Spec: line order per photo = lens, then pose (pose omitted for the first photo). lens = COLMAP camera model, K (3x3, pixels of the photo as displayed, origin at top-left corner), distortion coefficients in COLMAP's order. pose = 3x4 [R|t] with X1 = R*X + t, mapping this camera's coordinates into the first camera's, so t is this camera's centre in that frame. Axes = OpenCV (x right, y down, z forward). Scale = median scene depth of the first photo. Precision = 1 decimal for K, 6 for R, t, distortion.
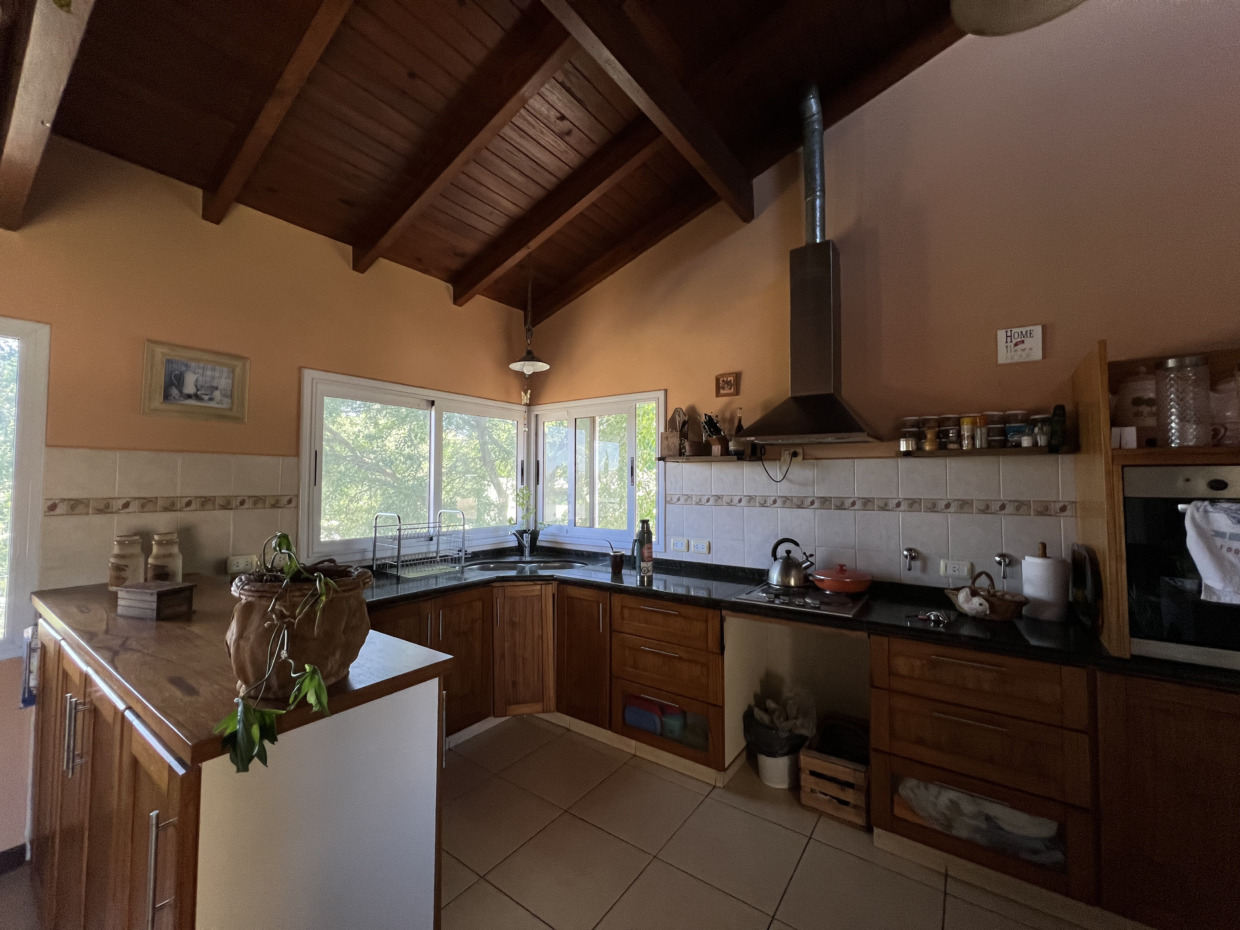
lens RADIAL K [[495.5, 0, 612.9], [0, 495.5, 461.4], [0, 0, 1]] dist [-0.006132, 0.002107]
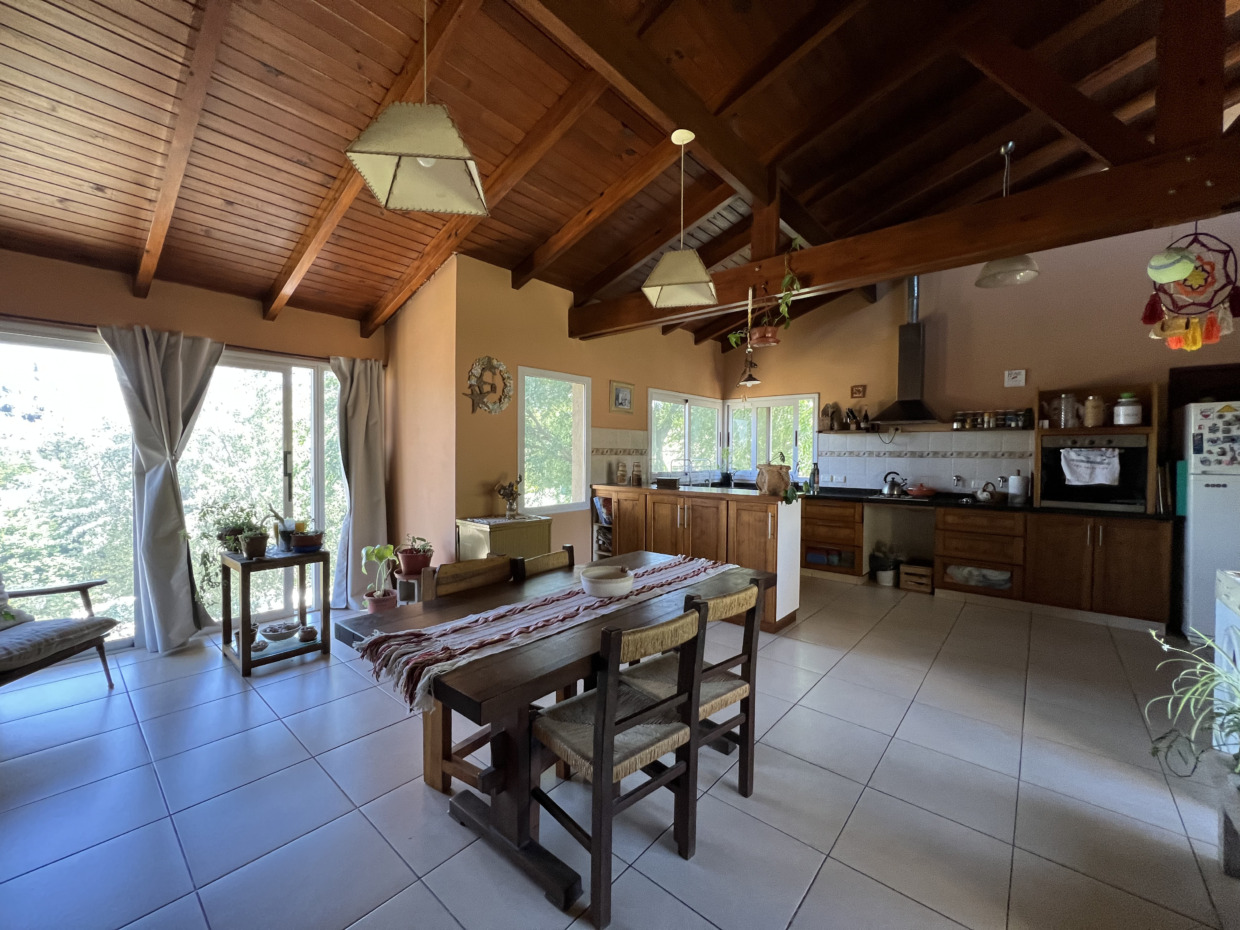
lens RADIAL K [[495.5, 0, 614.7], [0, 495.5, 461.5], [0, 0, 1]] dist [-0.006132, 0.002107]
pose [[0.996235, 0.005482, -0.086520, -0.635726], [-0.000411, 0.998286, 0.058518, -0.002509], [0.086693, -0.058262, 0.994530, -1.157418]]
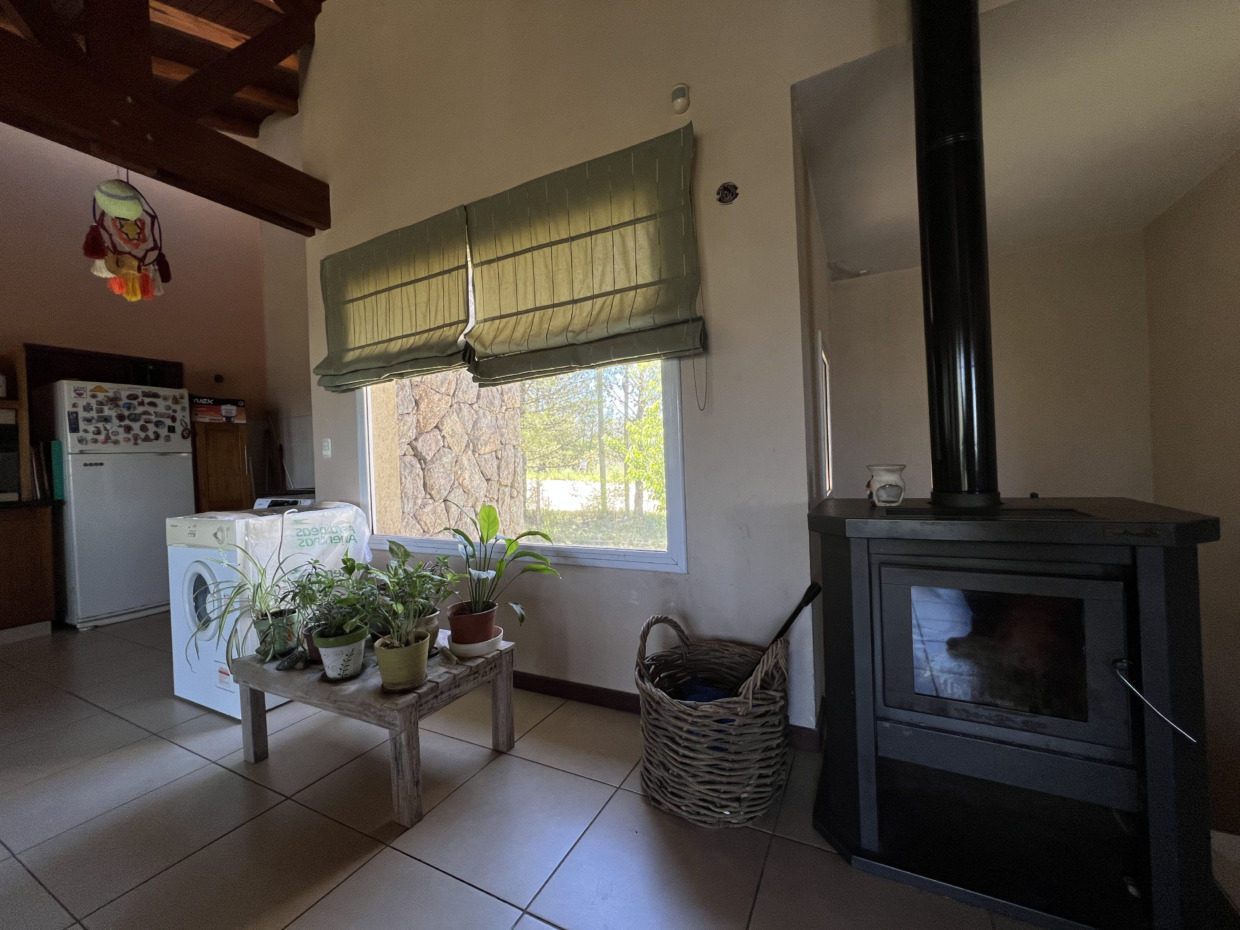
lens RADIAL K [[495.5, 0, 621.6], [0, 495.5, 463.6], [0, 0, 1]] dist [-0.006132, 0.002107]
pose [[-0.151668, -0.002297, 0.988429, -0.671745], [-0.007873, 0.999968, 0.001116, 0.131501], [-0.988400, -0.007613, -0.151681, -0.891964]]
